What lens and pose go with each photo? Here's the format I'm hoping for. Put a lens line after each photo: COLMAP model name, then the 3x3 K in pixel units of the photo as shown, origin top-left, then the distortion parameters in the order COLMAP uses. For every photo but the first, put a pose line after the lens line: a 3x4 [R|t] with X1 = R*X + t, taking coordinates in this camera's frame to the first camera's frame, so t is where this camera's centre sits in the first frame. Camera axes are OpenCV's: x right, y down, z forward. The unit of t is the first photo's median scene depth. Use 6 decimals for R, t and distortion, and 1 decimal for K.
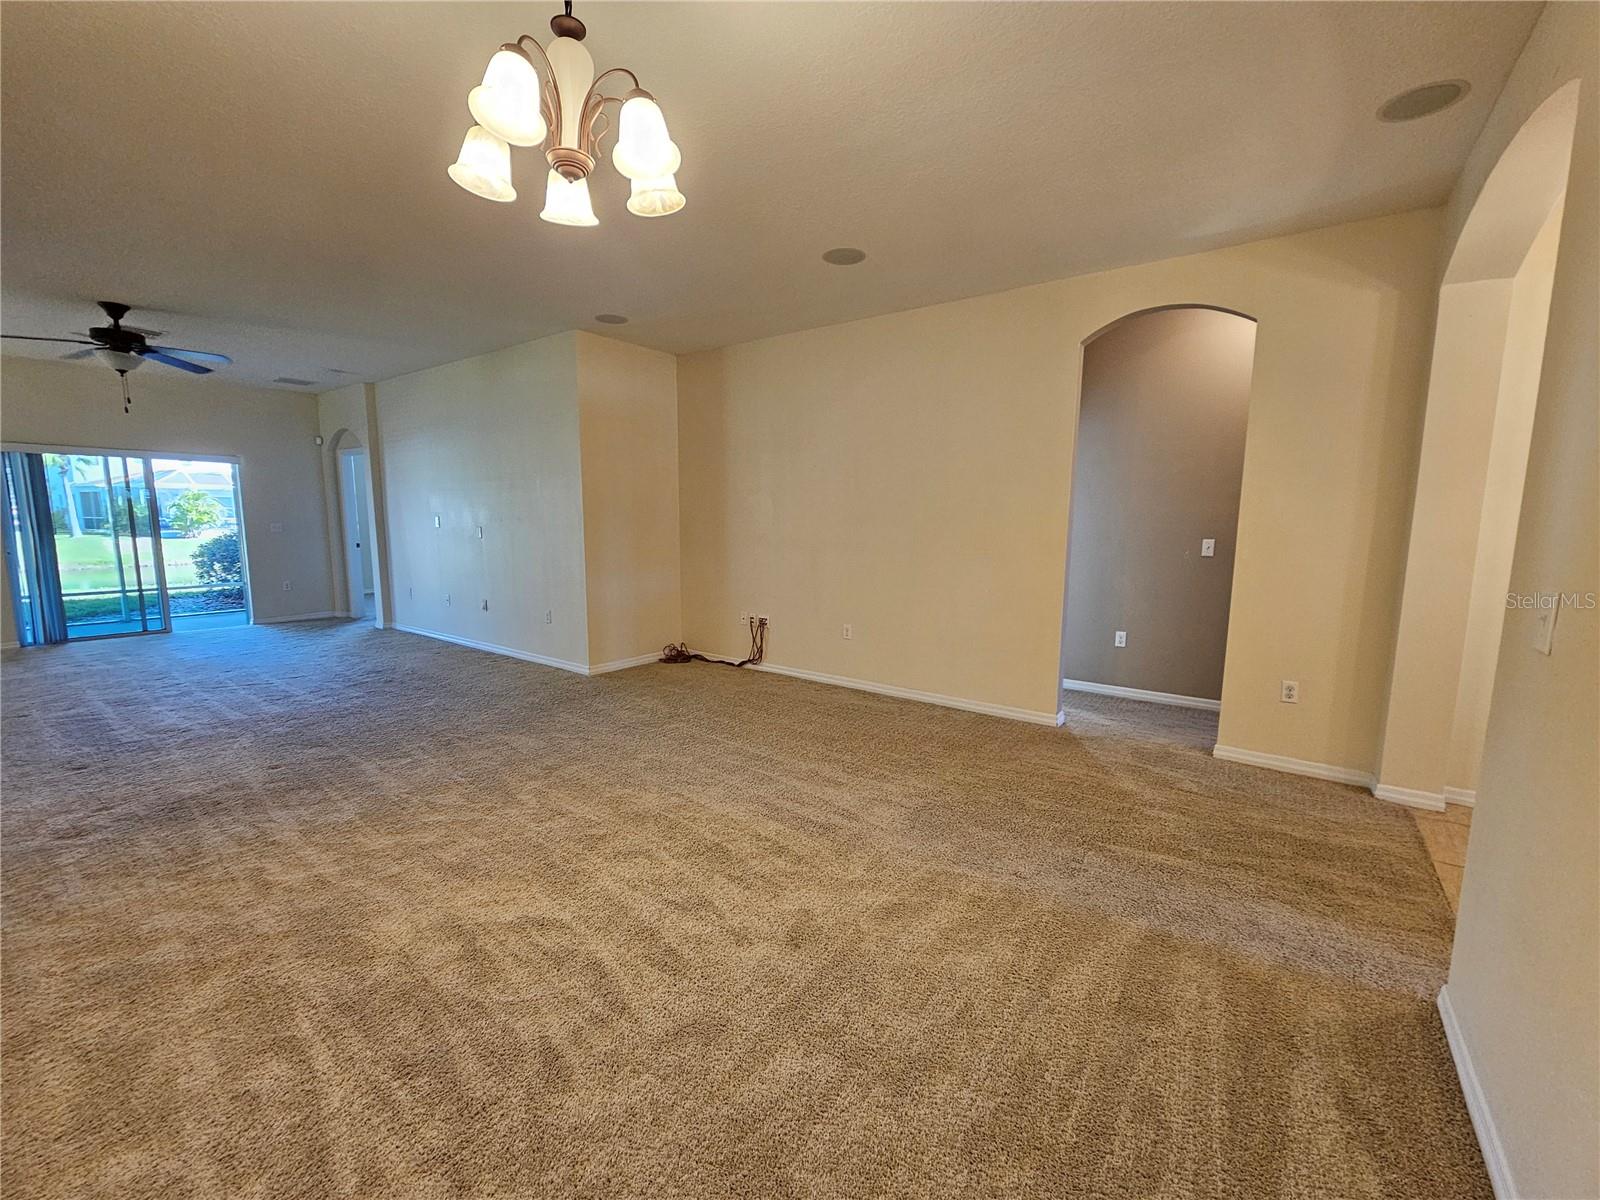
lens RADIAL K [[653.2, 0, 804.7], [0, 653.2, 603.1], [0, 0, 1]] dist [-0.012045, 0.005447]
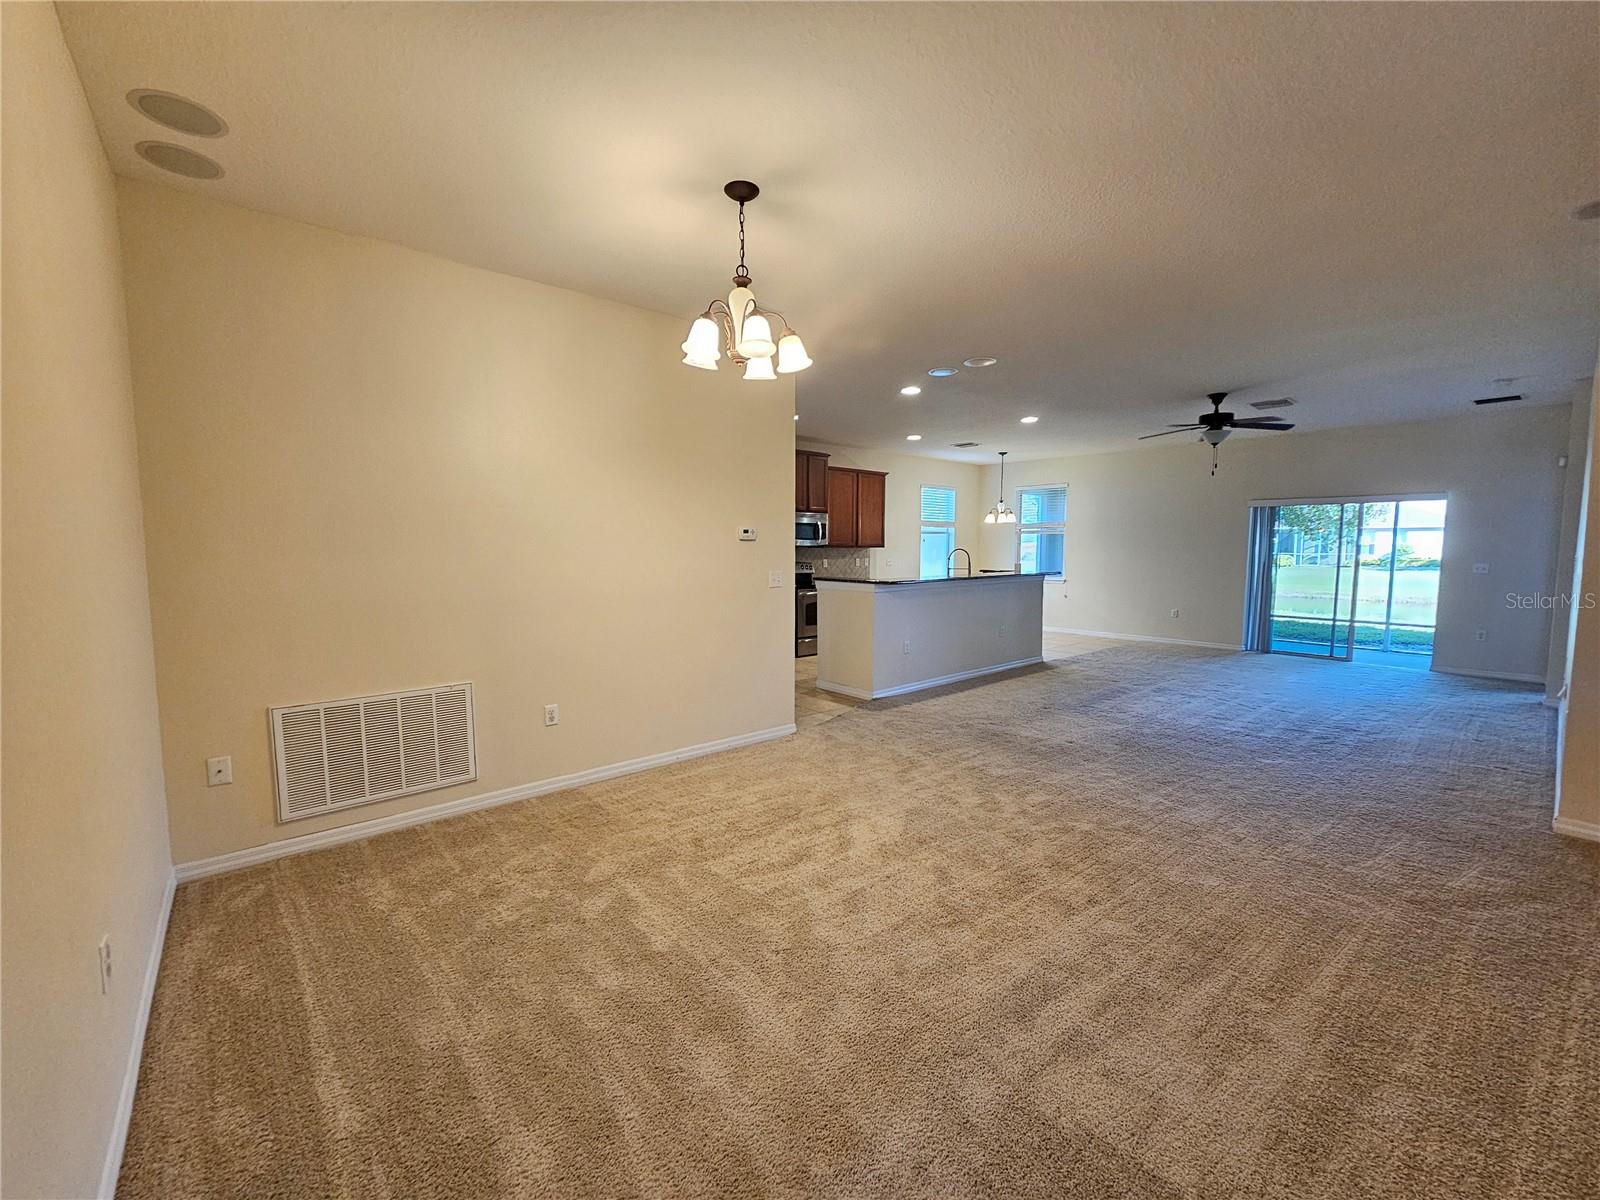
lens RADIAL K [[655.1, 0, 800.6], [0, 655.1, 602.5], [0, 0, 1]] dist [-0.002596, -0.000370]
pose [[-0.223070, 0.076029, -0.971833, 0.527093], [-0.133476, 0.985181, 0.107711, -0.089430], [0.965621, 0.153744, -0.209616, 0.626788]]
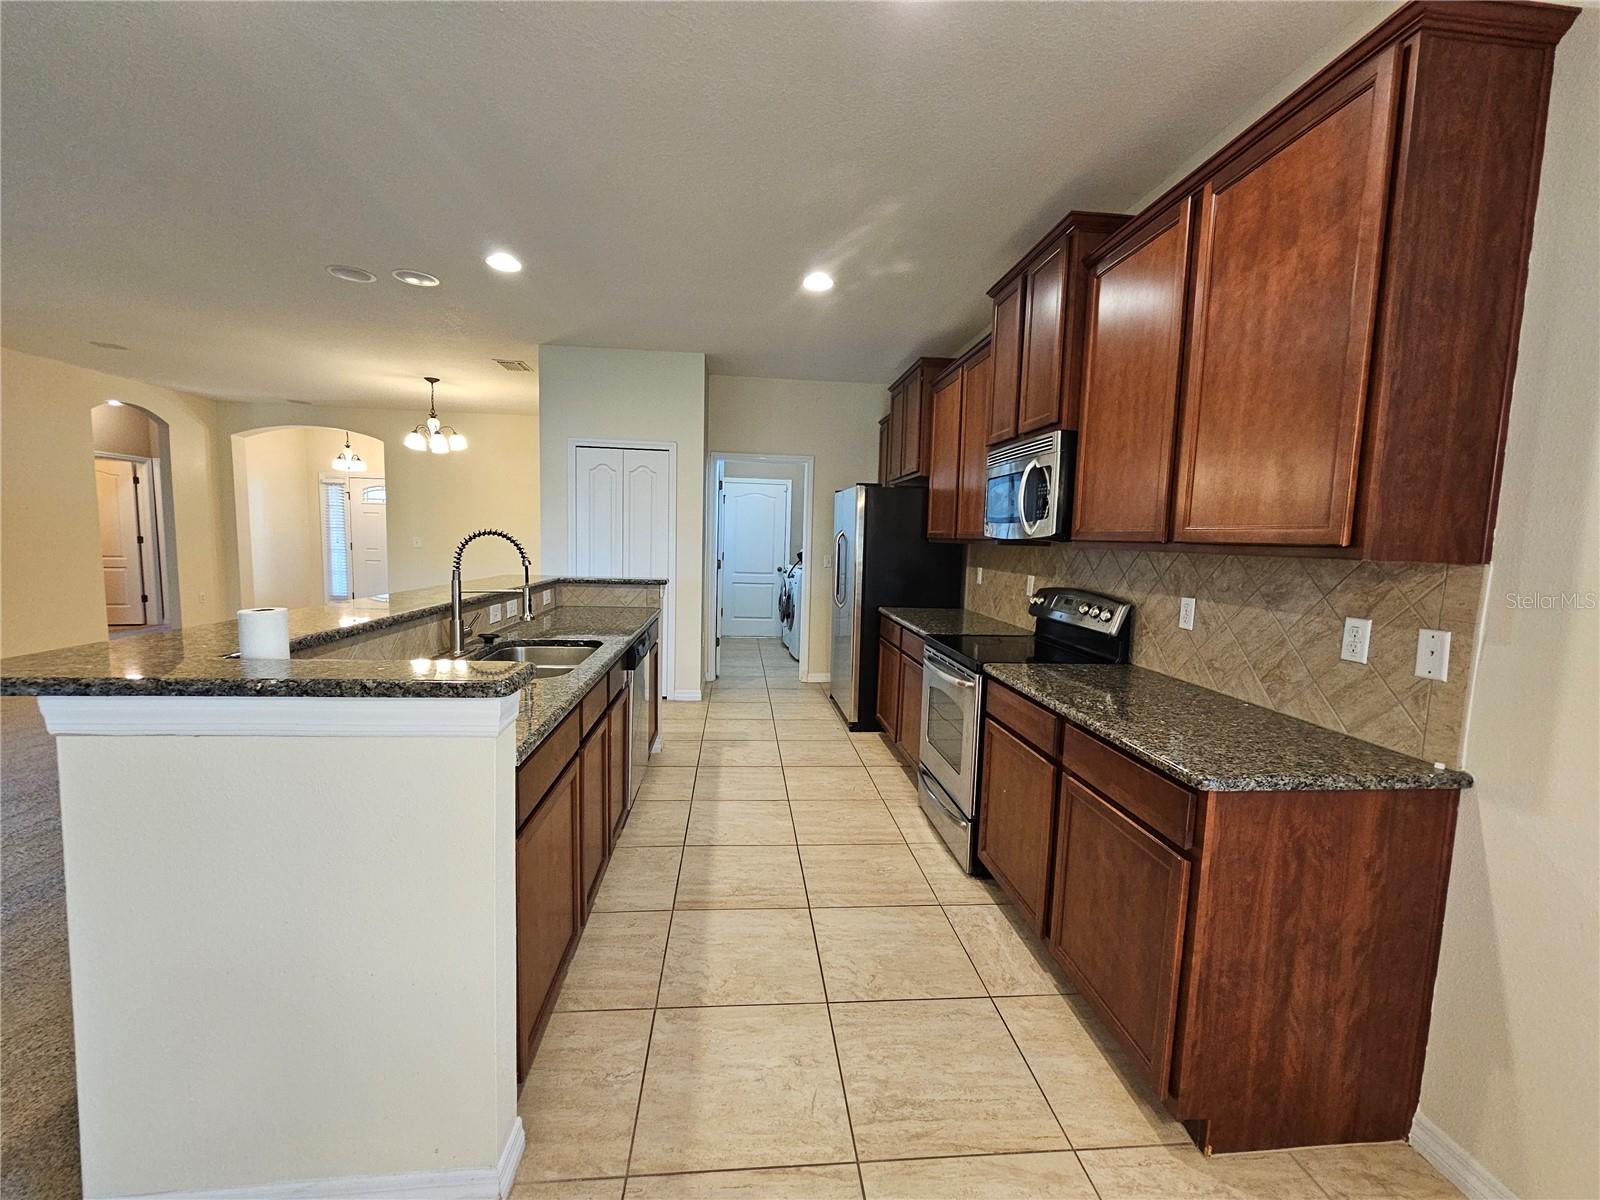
lens RADIAL K [[655.1, 0, 800.6], [0, 655.1, 602.5], [0, 0, 1]] dist [-0.002596, -0.000370]
pose [[-0.664046, -0.100965, 0.740843, -2.064427], [0.068296, 0.978508, 0.194570, -0.137684], [-0.744566, 0.179800, -0.642879, 0.846425]]
